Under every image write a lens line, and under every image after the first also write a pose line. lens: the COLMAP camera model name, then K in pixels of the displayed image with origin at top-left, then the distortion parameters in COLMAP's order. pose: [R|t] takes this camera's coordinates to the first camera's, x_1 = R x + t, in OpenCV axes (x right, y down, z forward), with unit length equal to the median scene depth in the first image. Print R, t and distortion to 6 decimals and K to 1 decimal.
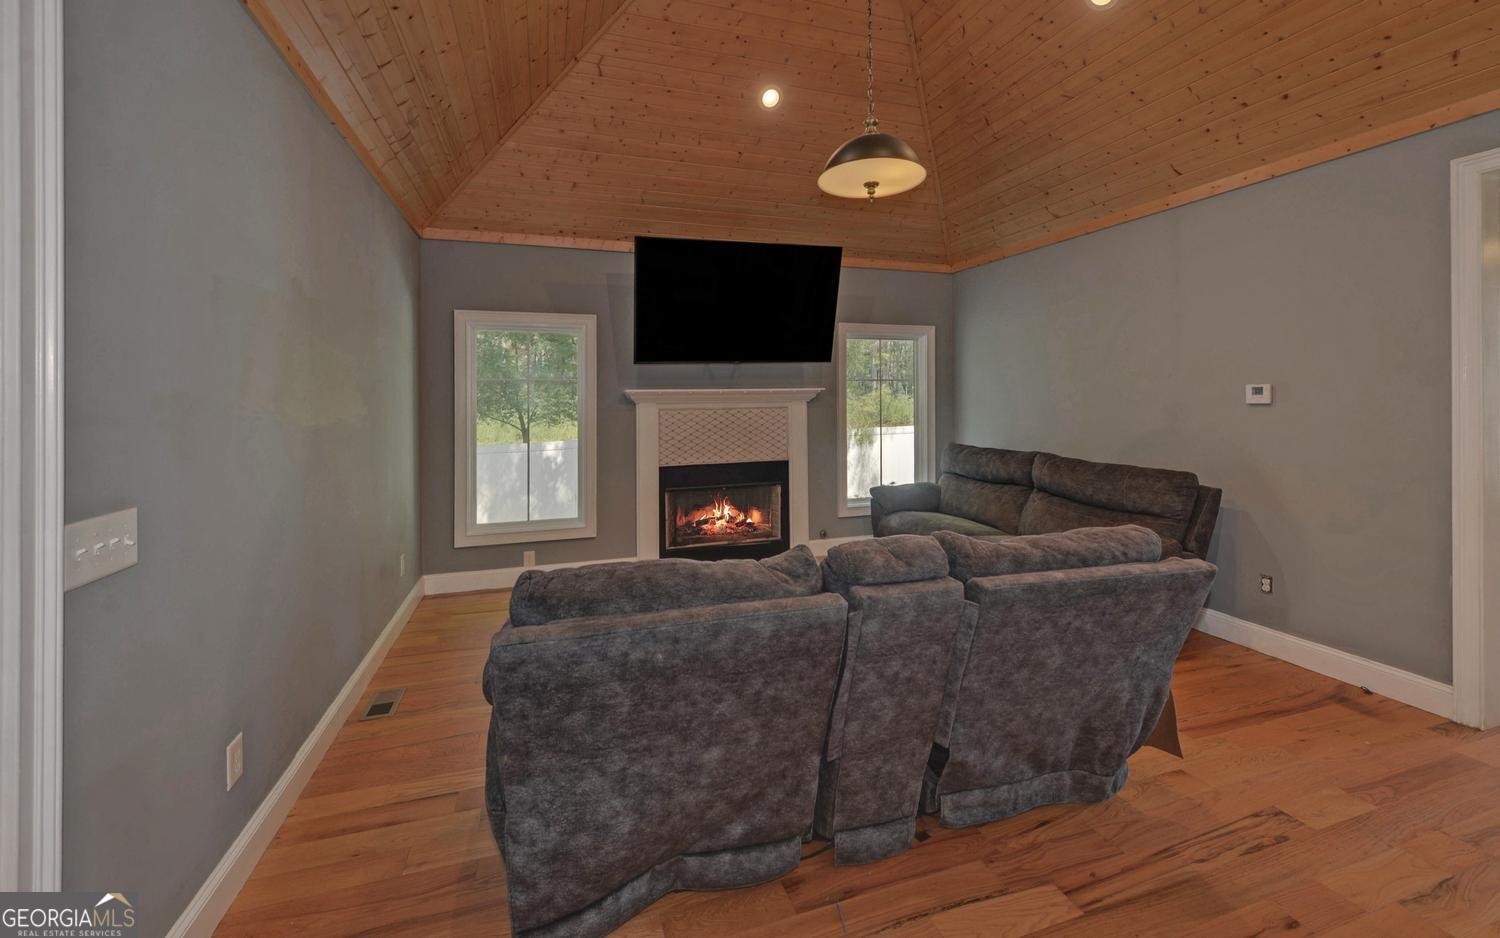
lens RADIAL K [[602.9, 0, 722.3], [0, 602.9, 403.8], [0, 0, 1]] dist [0.003266, 0.000310]
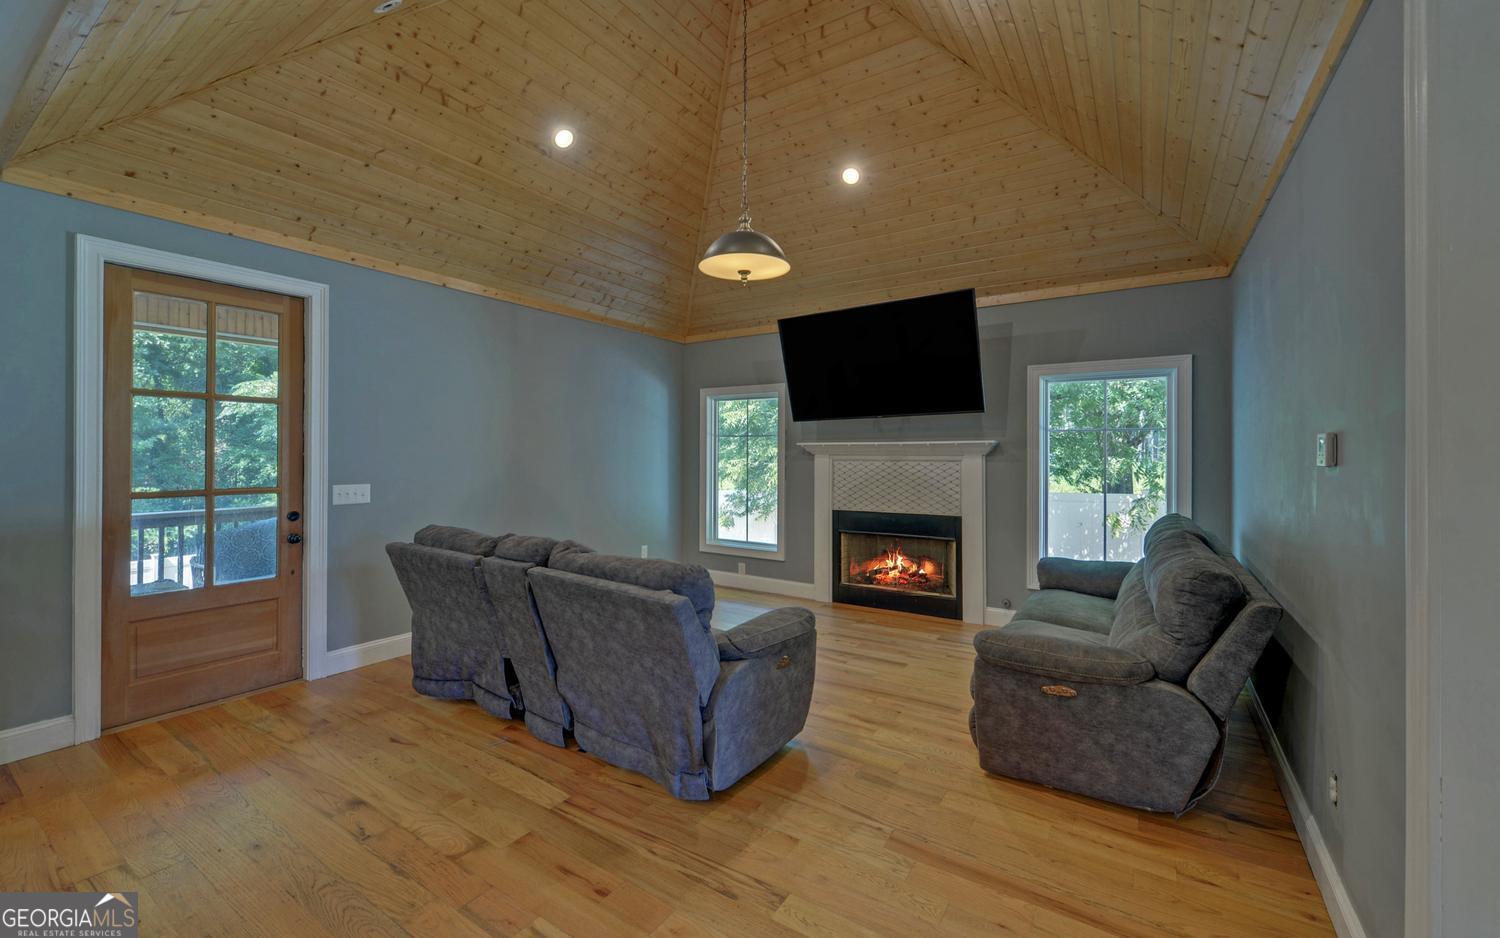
lens RADIAL K [[587.7, 0, 746.7], [0, 587.7, 455.7], [0, 0, 1]] dist [-0.002009, 0.000095]
pose [[0.632641, 0.011450, -0.774361, 0.900773], [-0.014724, 0.999888, 0.002755, -0.000358], [0.774306, 0.009658, 0.632738, 0.219932]]
